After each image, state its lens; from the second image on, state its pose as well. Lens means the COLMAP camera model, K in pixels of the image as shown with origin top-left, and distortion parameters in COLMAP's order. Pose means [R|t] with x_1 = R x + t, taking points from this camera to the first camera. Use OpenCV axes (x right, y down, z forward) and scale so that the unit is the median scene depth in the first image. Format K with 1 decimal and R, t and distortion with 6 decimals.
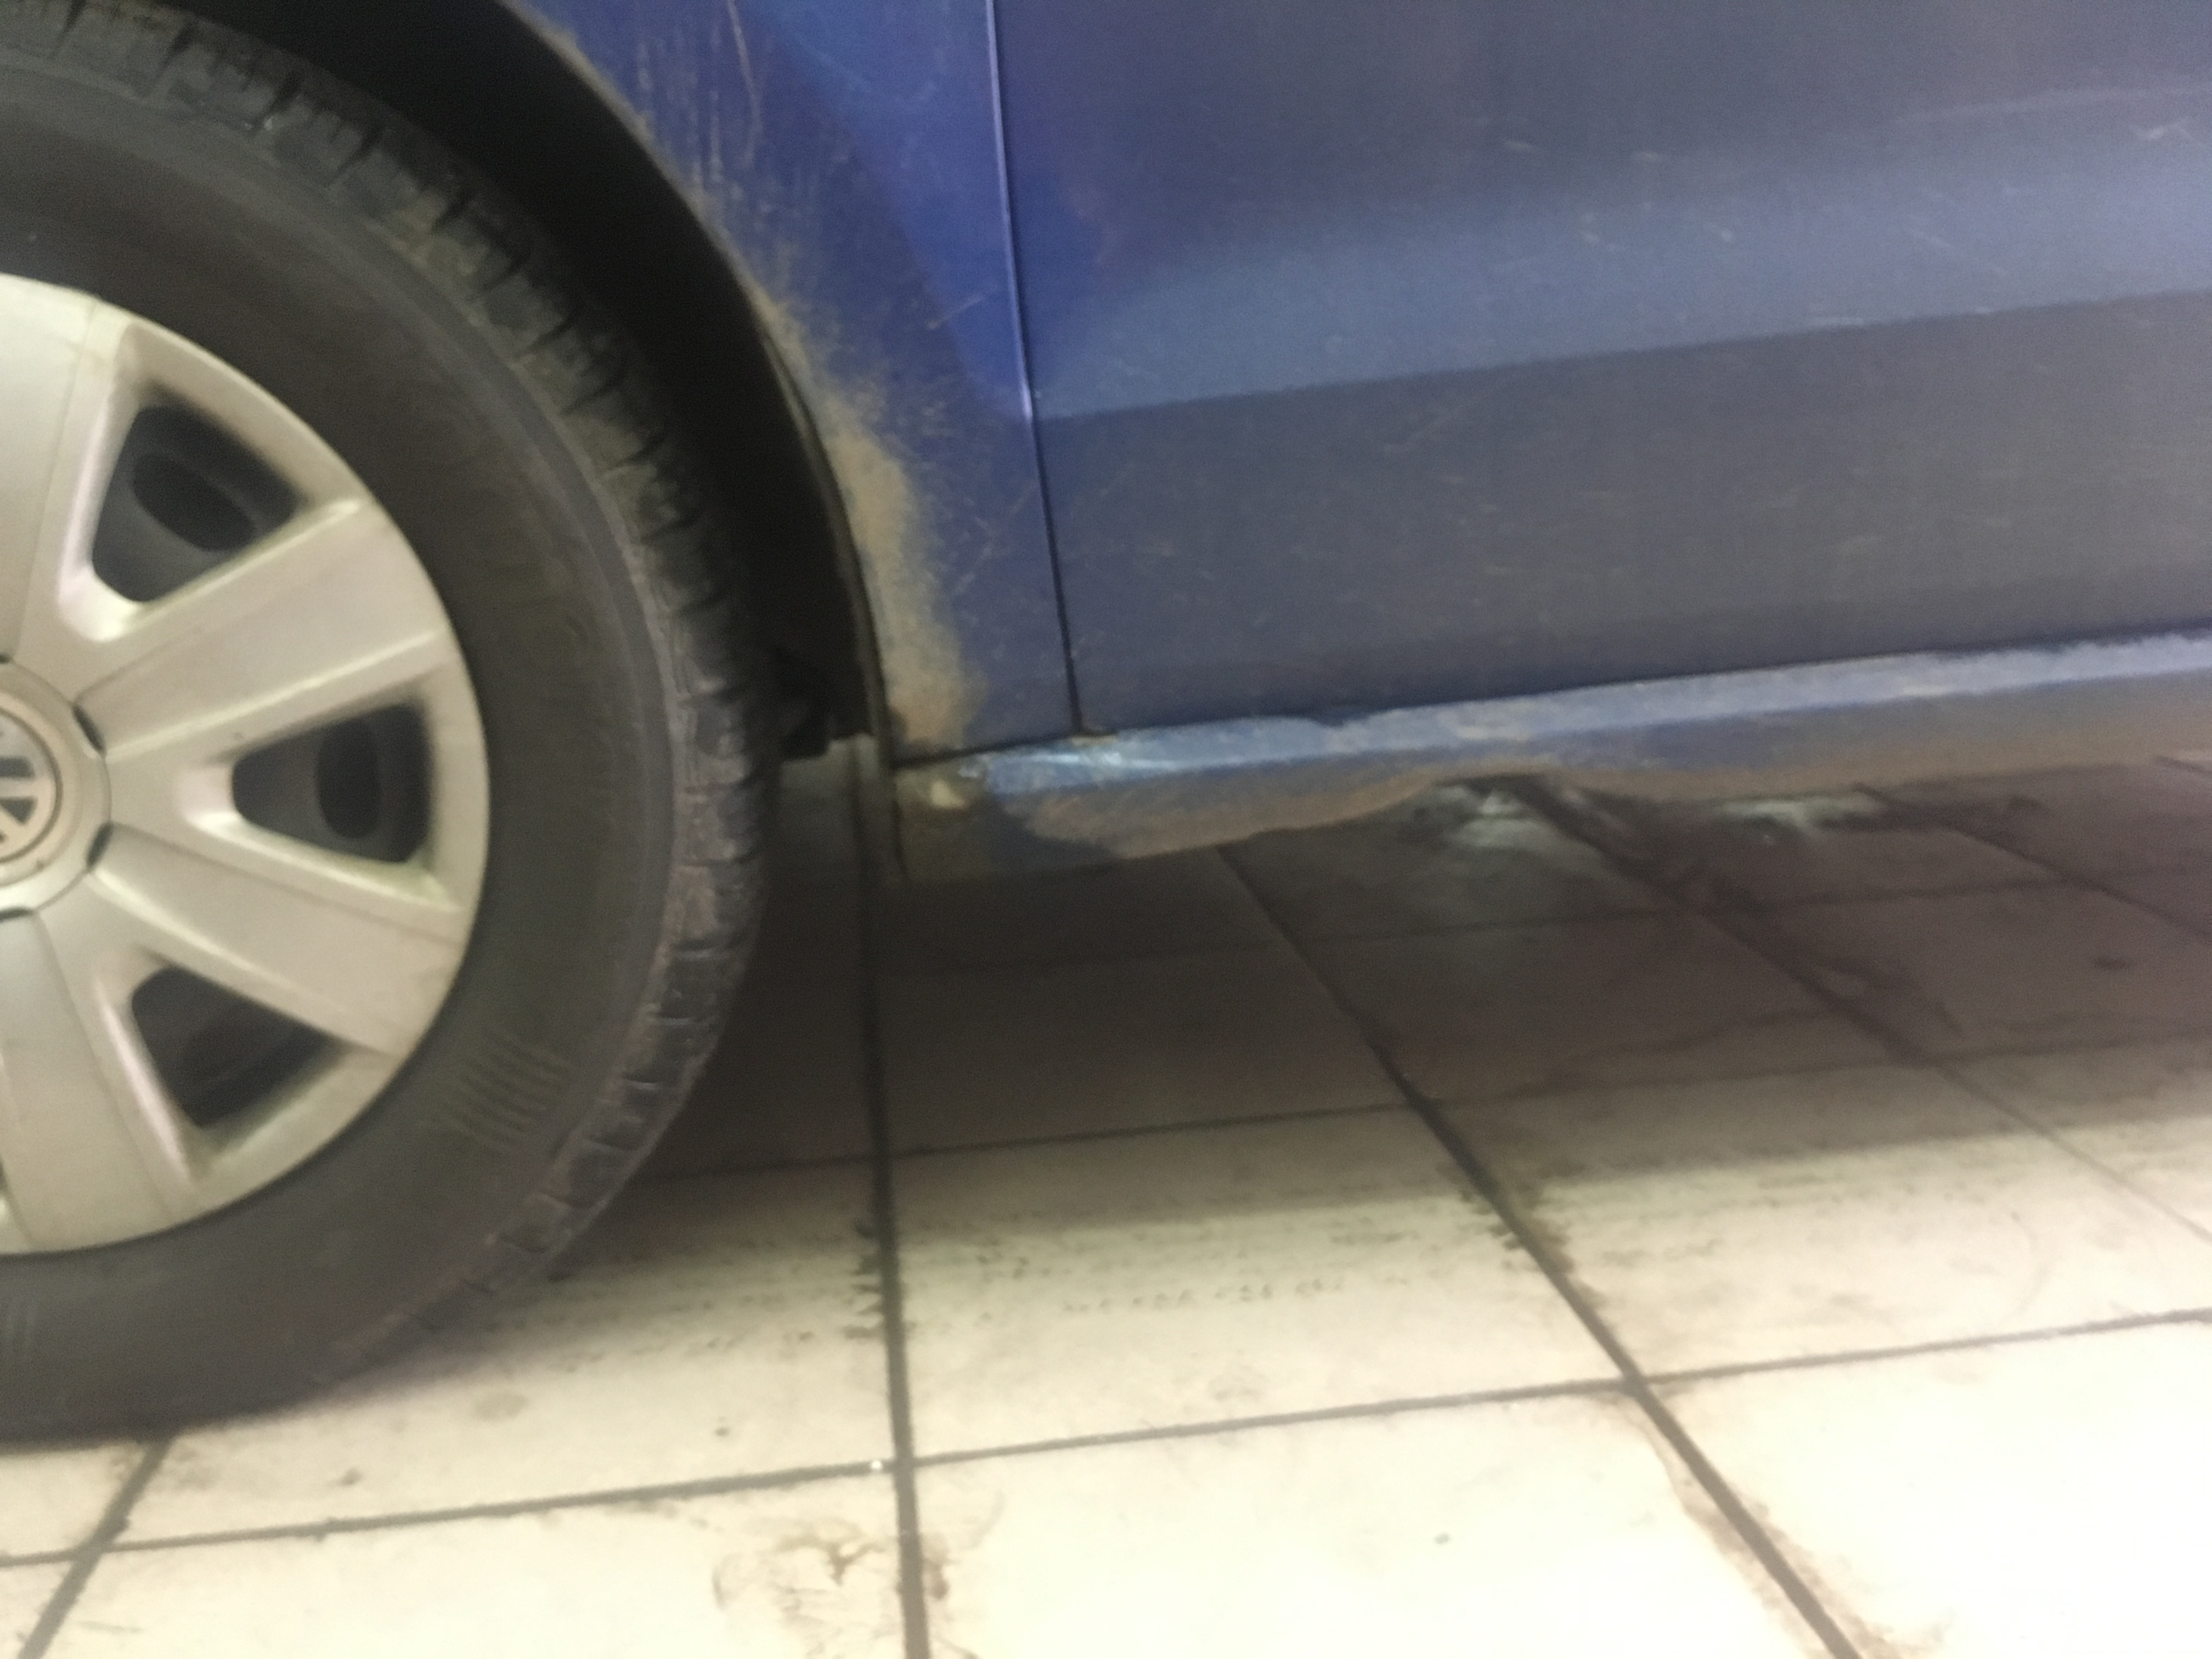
lens RADIAL K [[1862.8, 0, 1094.3], [0, 1862.8, 835.4], [0, 0, 1]] dist [0.067462, -0.094984]
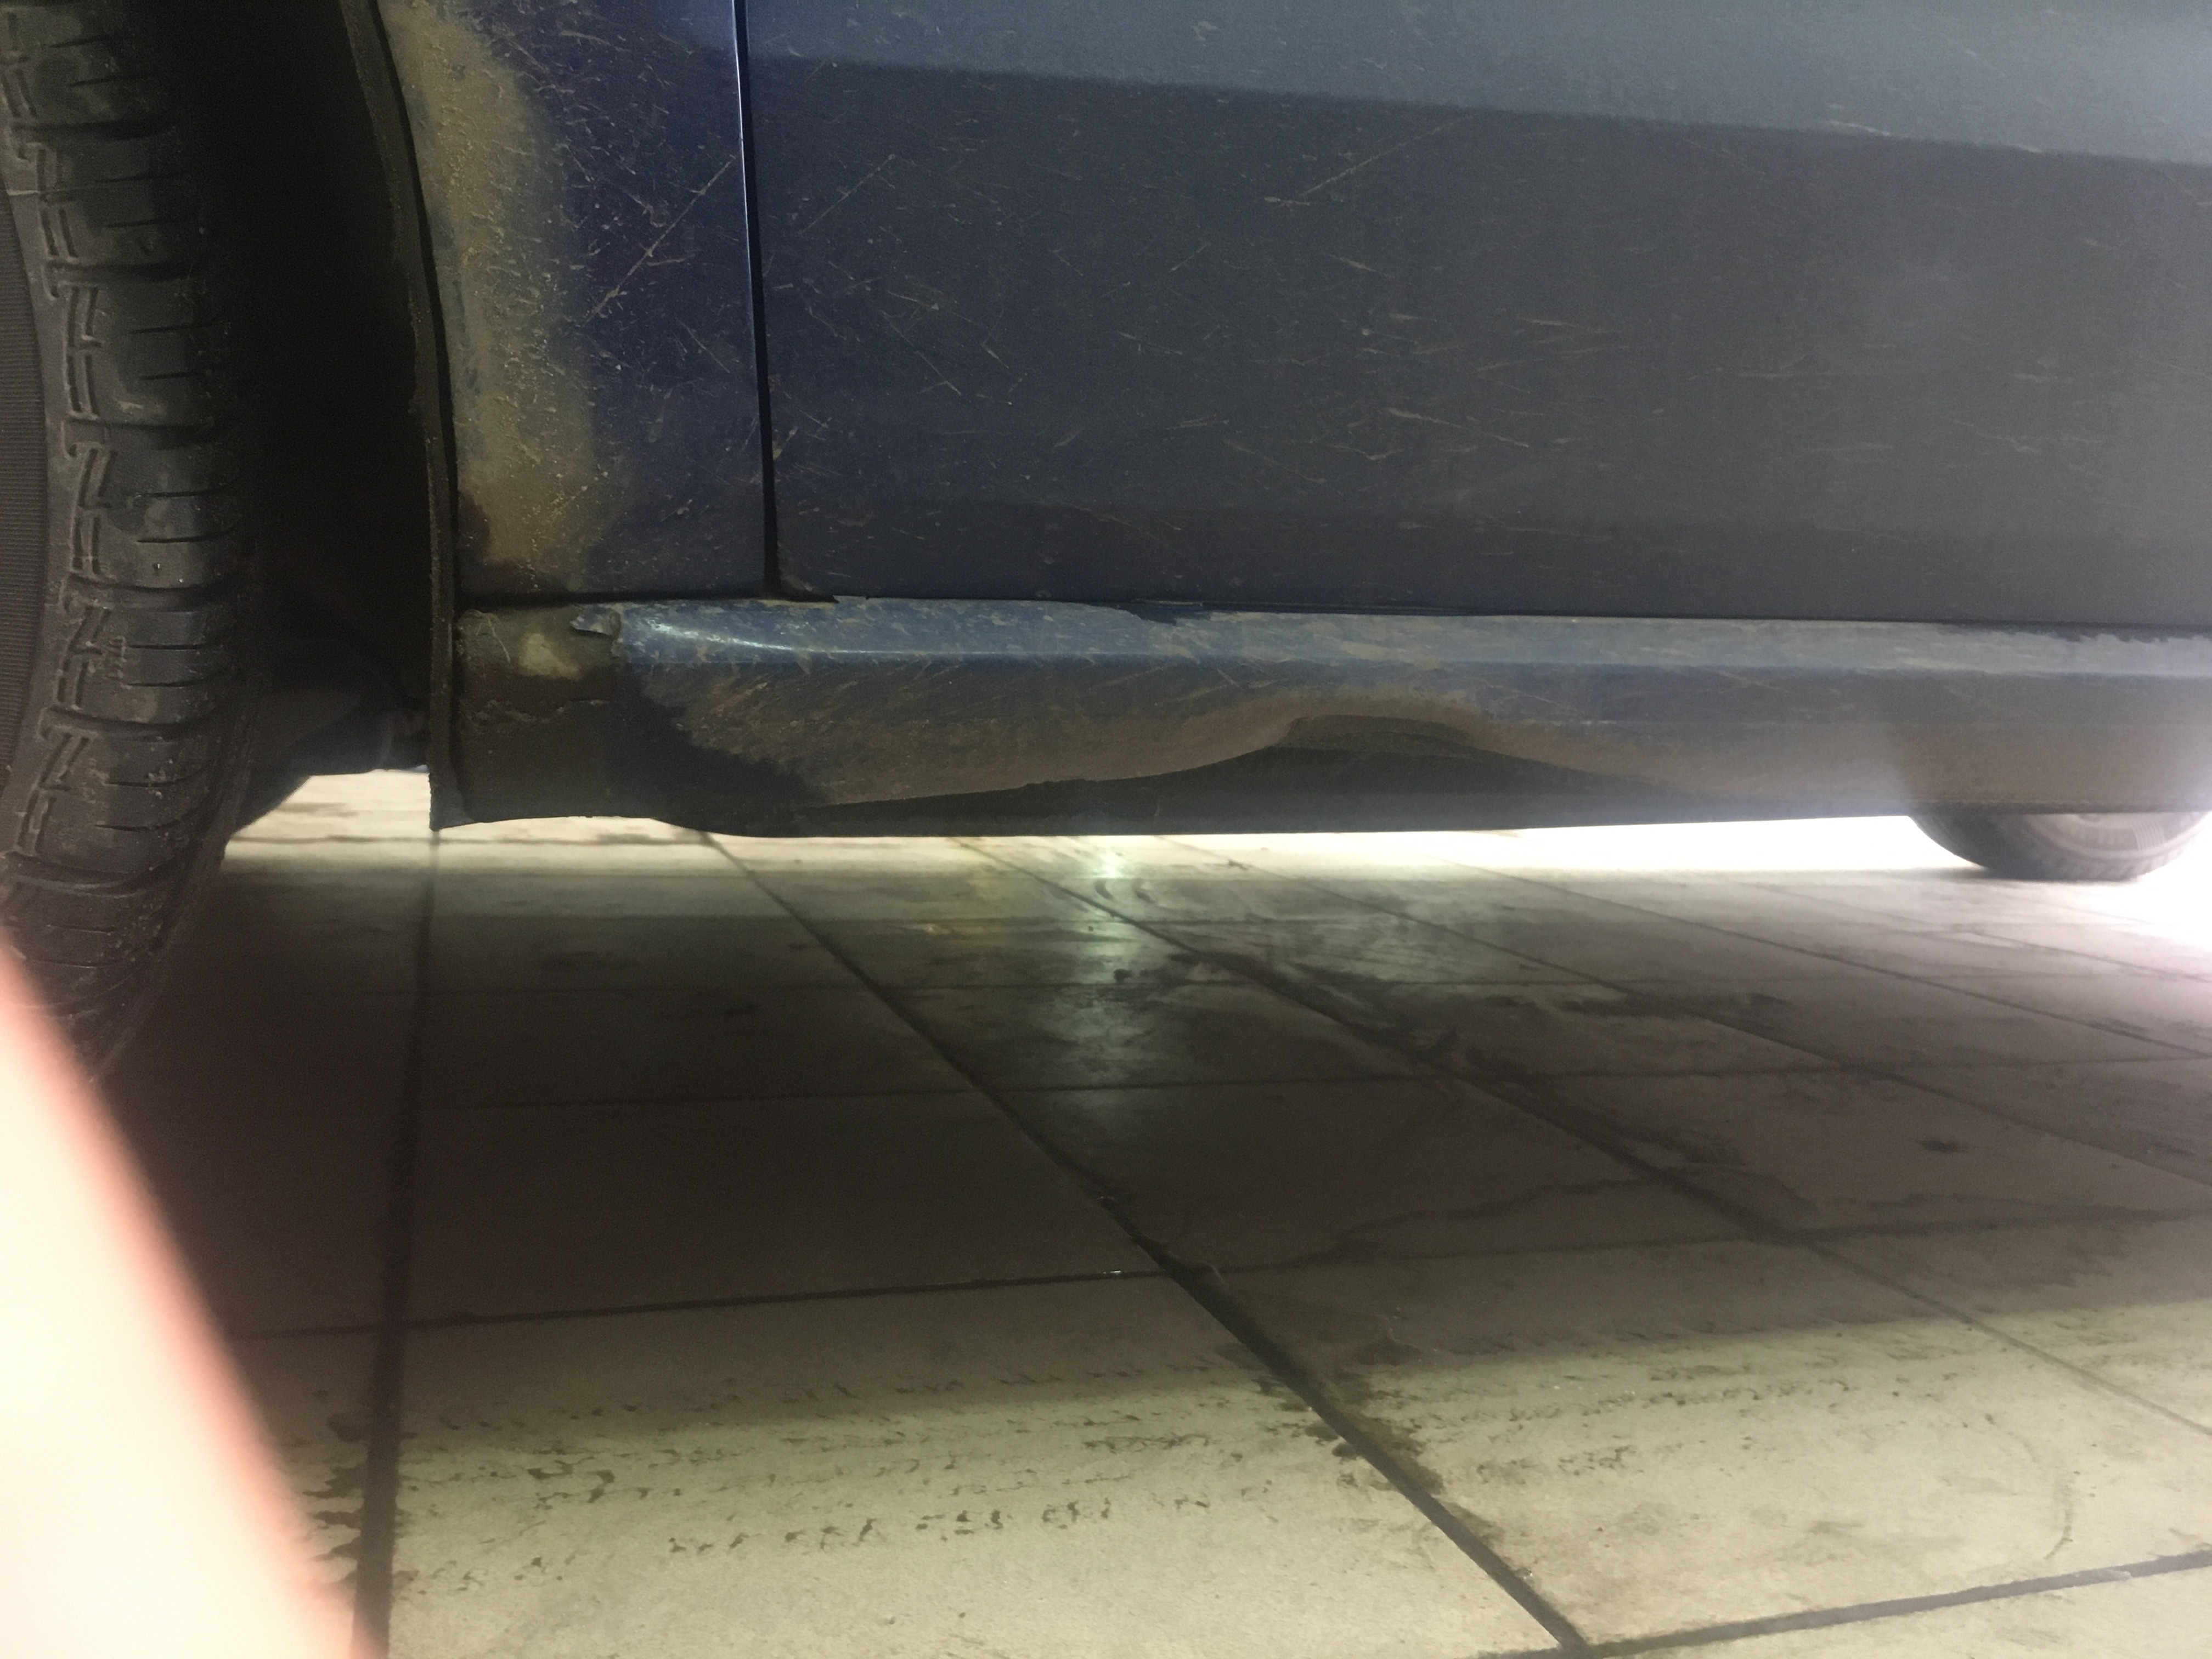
lens RADIAL K [[1862.8, 0, 1094.3], [0, 1862.8, 835.4], [0, 0, 1]] dist [0.067462, -0.094984]
pose [[0.977638, 0.073969, 0.196855, -0.018994], [-0.044271, 0.987512, -0.151197, 0.110033], [-0.205580, 0.139101, 0.968704, 0.343740]]
